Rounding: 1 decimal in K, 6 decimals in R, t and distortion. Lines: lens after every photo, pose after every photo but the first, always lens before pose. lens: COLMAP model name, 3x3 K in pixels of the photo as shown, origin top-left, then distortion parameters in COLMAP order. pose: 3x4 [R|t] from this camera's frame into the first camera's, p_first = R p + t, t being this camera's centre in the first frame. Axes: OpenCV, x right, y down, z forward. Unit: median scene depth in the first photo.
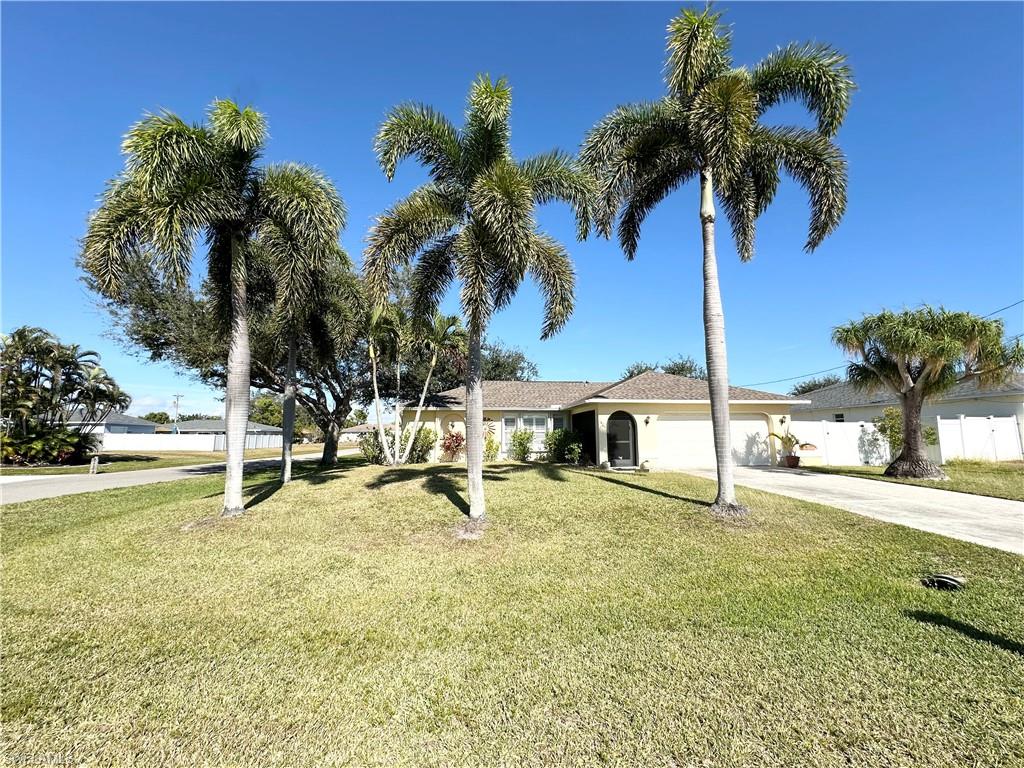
lens RADIAL K [[407.6, 0, 512.0], [0, 407.6, 384.0], [0, 0, 1]] dist [-0.003430, 0.000198]
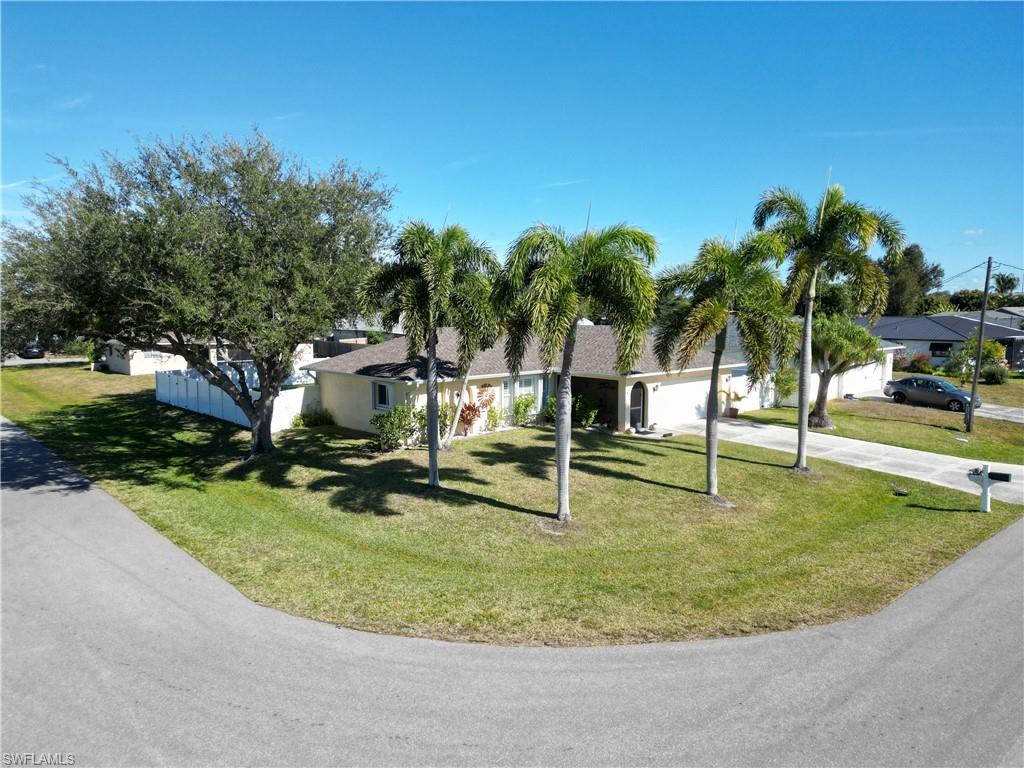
lens RADIAL K [[709.9, 0, 512.0], [0, 709.9, 384.0], [0, 0, 1]] dist [0.071266, -0.068741]
pose [[0.816316, -0.063609, 0.574092, -1.139829], [-0.074600, 0.973982, 0.213993, -0.318571], [-0.572767, -0.217514, 0.790332, -0.345908]]
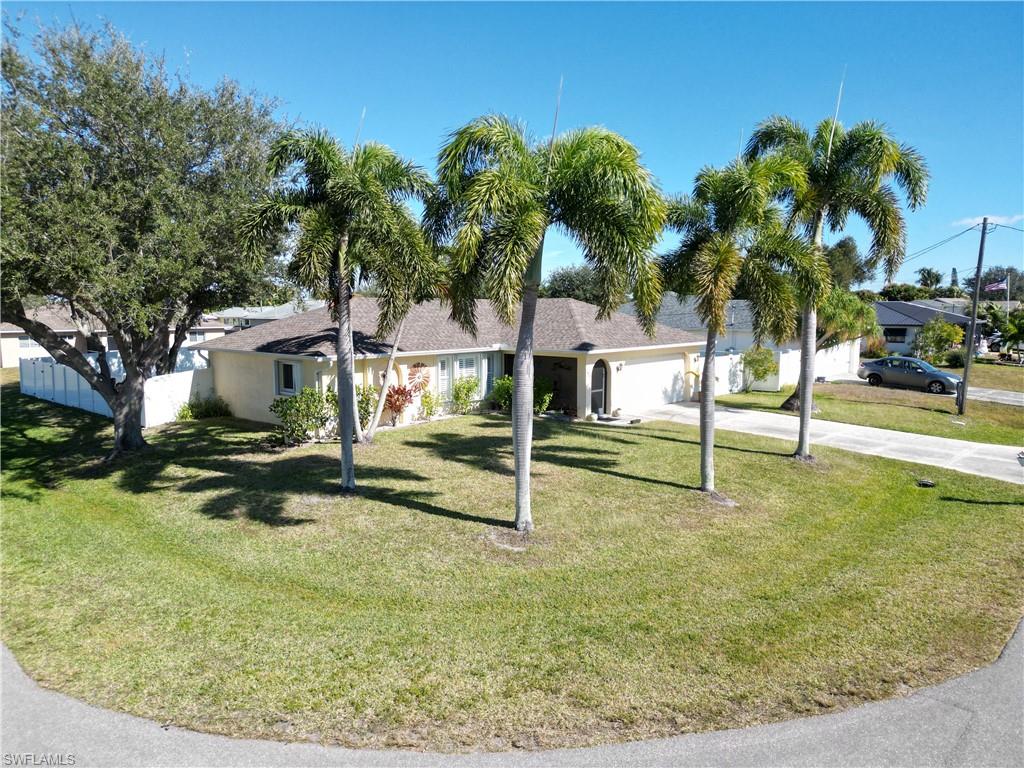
lens RADIAL K [[709.9, 0, 512.0], [0, 709.9, 384.0], [0, 0, 1]] dist [0.071266, -0.068741]
pose [[0.761337, -0.070558, 0.644505, -0.960142], [-0.084765, 0.974697, 0.206837, -0.201365], [-0.642791, -0.212104, 0.736092, -0.096396]]
